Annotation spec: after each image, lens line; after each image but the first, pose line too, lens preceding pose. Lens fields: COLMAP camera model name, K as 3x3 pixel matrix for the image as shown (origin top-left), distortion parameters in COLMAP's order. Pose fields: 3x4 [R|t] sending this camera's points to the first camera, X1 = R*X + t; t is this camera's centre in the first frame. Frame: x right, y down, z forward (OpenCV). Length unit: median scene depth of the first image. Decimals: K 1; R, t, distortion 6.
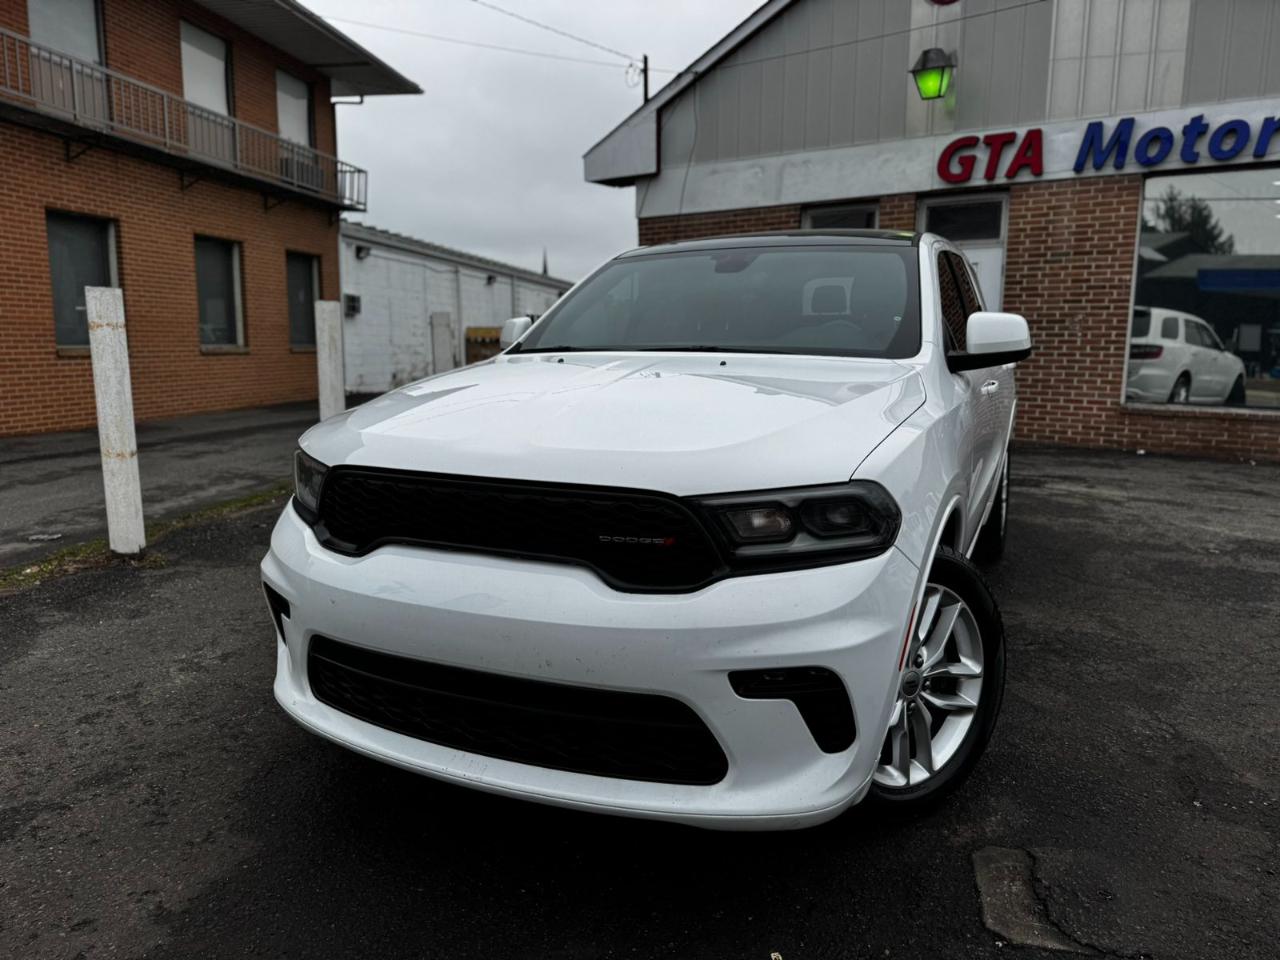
lens RADIAL K [[905.3, 0, 642.7], [0, 905.3, 480.8], [0, 0, 1]] dist [0.022273, -0.027175]
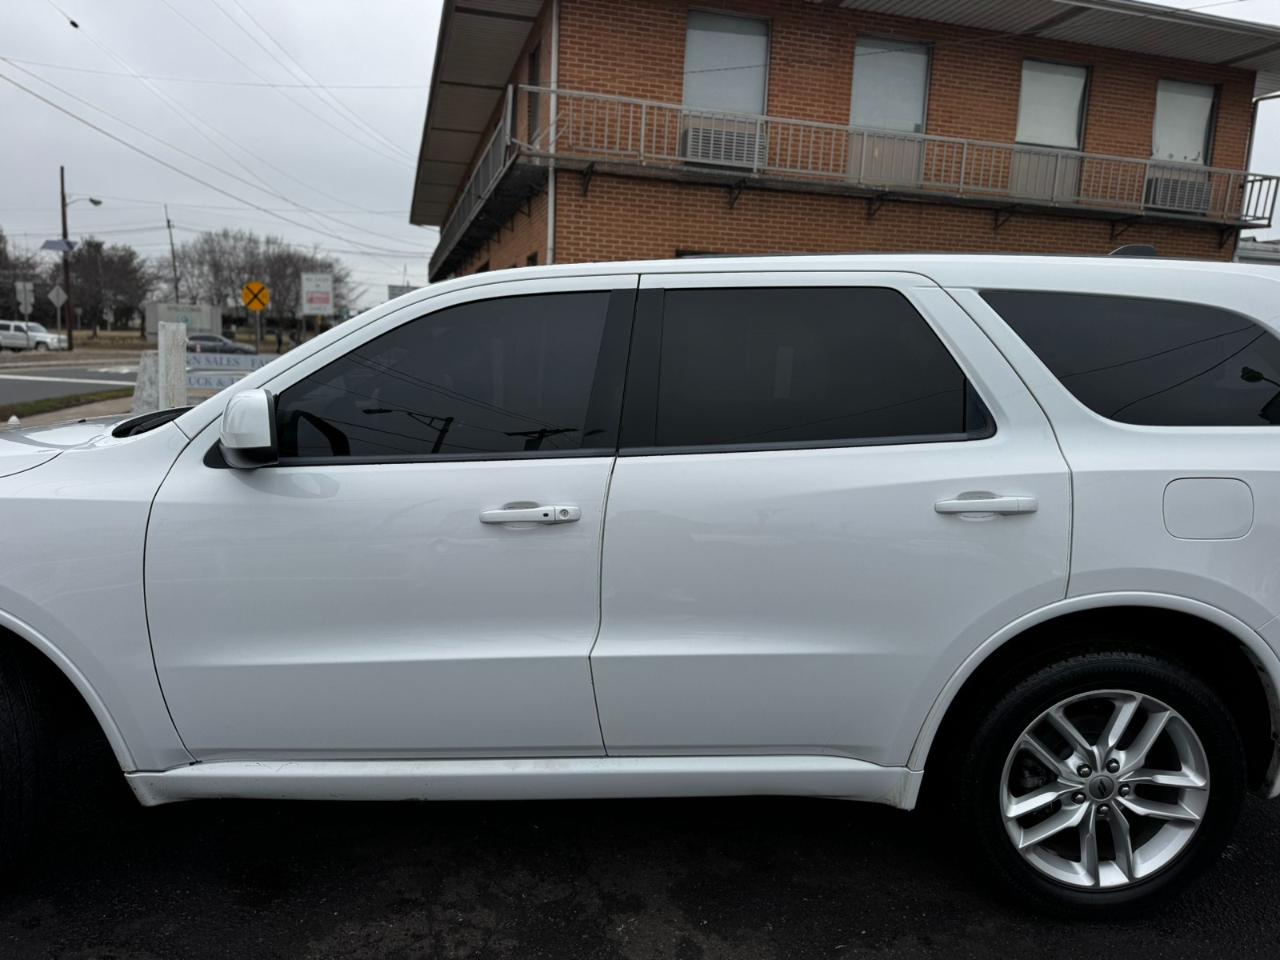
lens RADIAL K [[902.4, 0, 641.2], [0, 902.4, 483.5], [0, 0, 1]] dist [0.027700, -0.033274]
pose [[0.427087, 0.146691, -0.892232, 0.387742], [-0.172710, 0.981820, 0.078748, -0.075334], [0.887563, 0.120465, 0.444658, 0.328390]]
